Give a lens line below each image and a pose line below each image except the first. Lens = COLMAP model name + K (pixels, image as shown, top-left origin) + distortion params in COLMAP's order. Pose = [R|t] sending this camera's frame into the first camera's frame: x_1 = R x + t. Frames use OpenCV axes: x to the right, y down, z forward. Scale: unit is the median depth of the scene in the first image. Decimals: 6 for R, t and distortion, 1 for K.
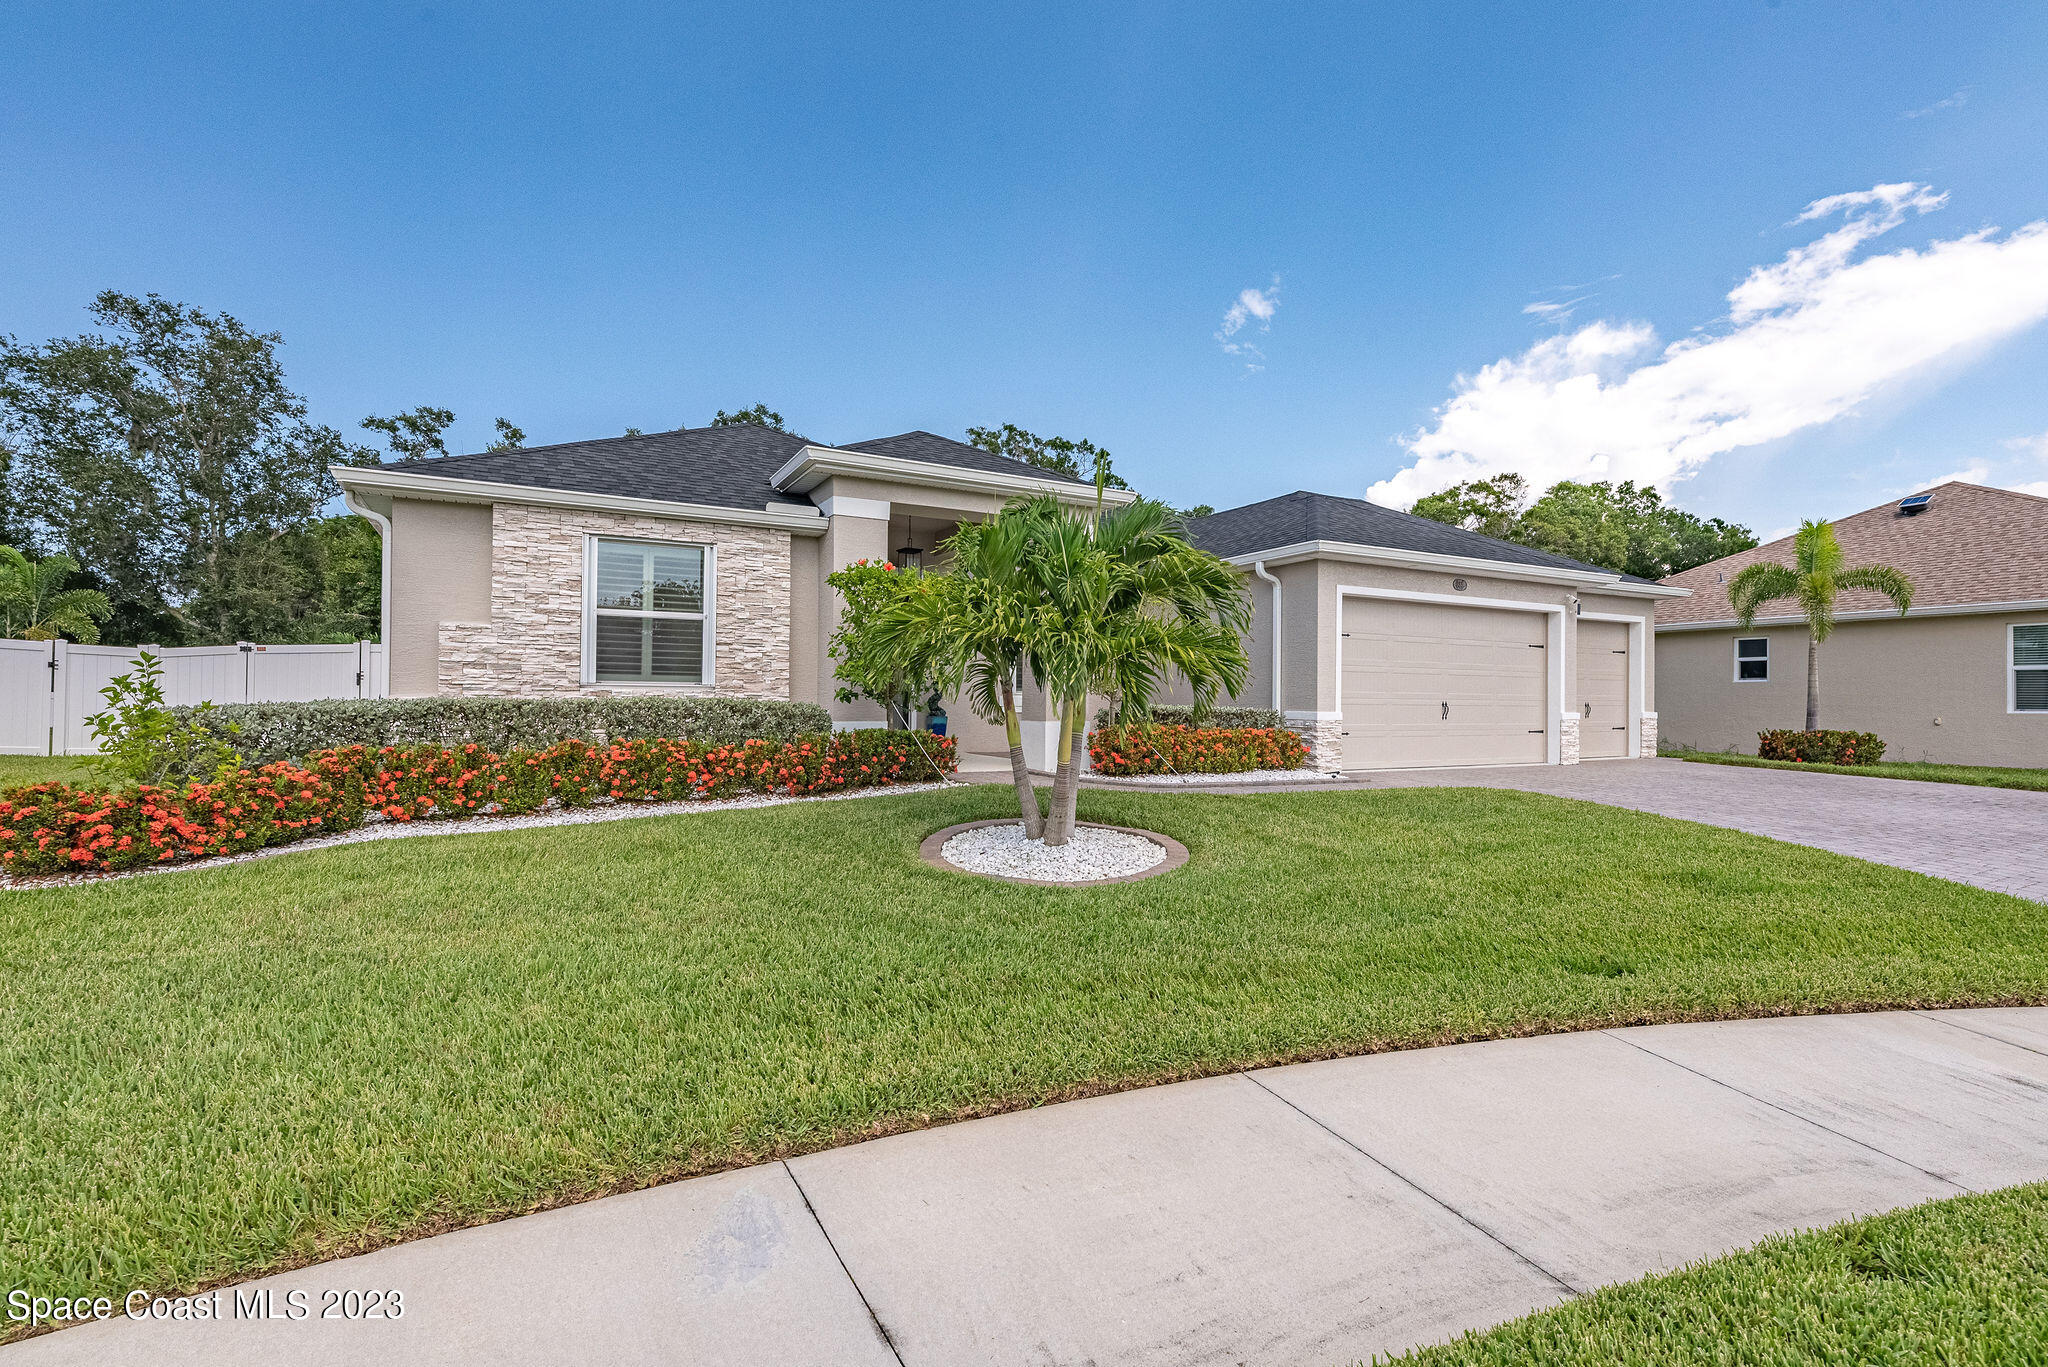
lens RADIAL K [[942.9, 0, 1015.6], [0, 942.9, 693.6], [0, 0, 1]] dist [0.001109, -0.001677]
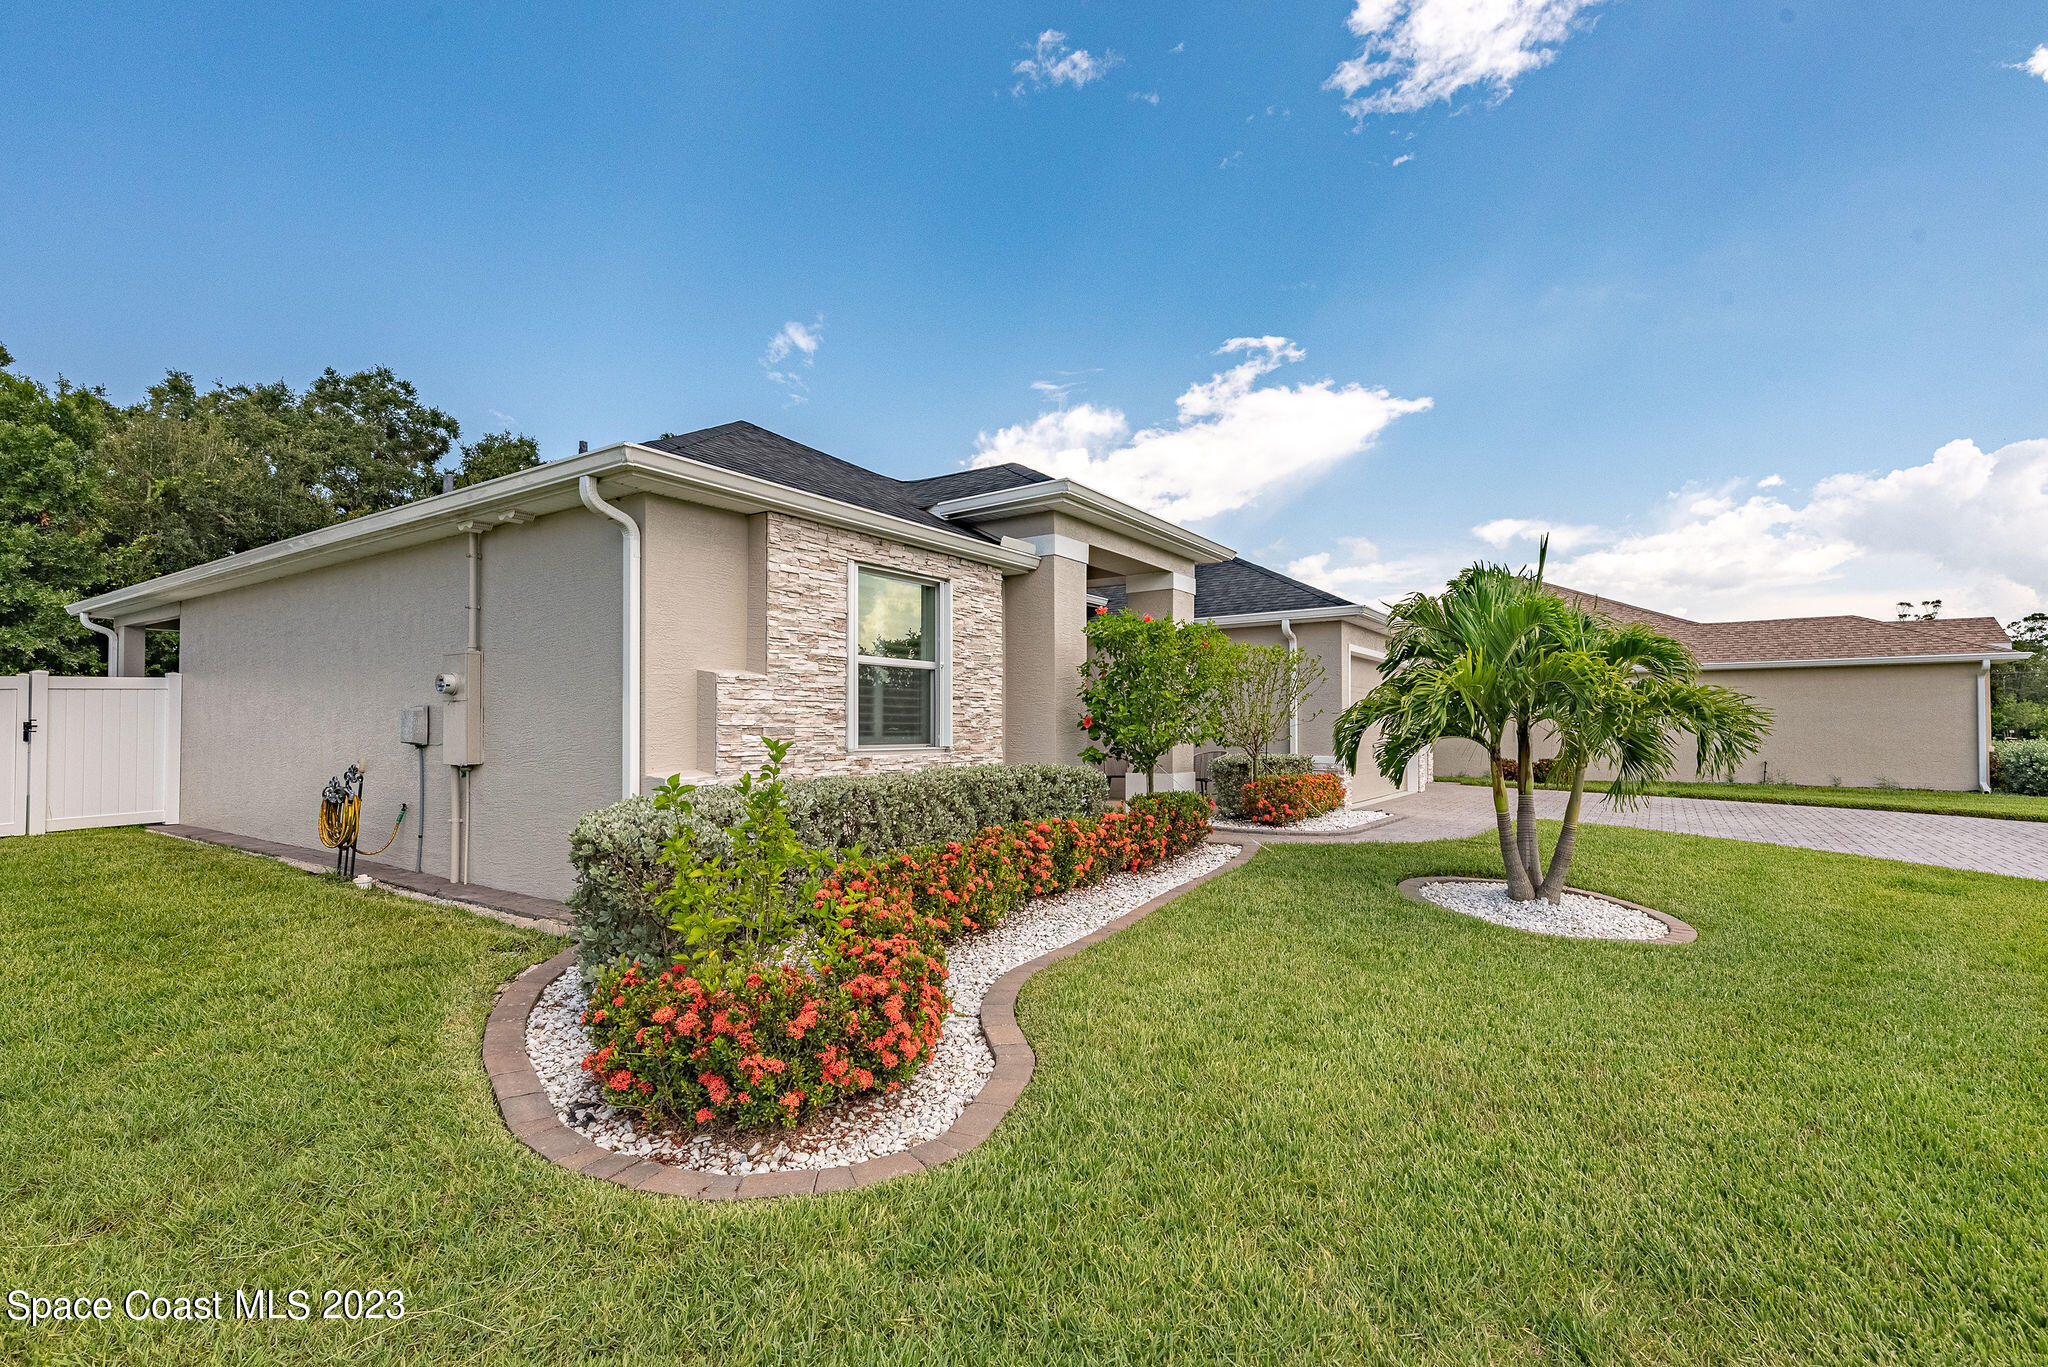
lens RADIAL K [[942.9, 0, 1023.6], [0, 942.9, 687.0], [0, 0, 1]] dist [0.001109, -0.001677]
pose [[0.881497, 0.010220, 0.472078, -0.283132], [0.006415, 0.999414, -0.033614, -0.014580], [-0.472145, 0.032659, 0.880915, 0.098250]]
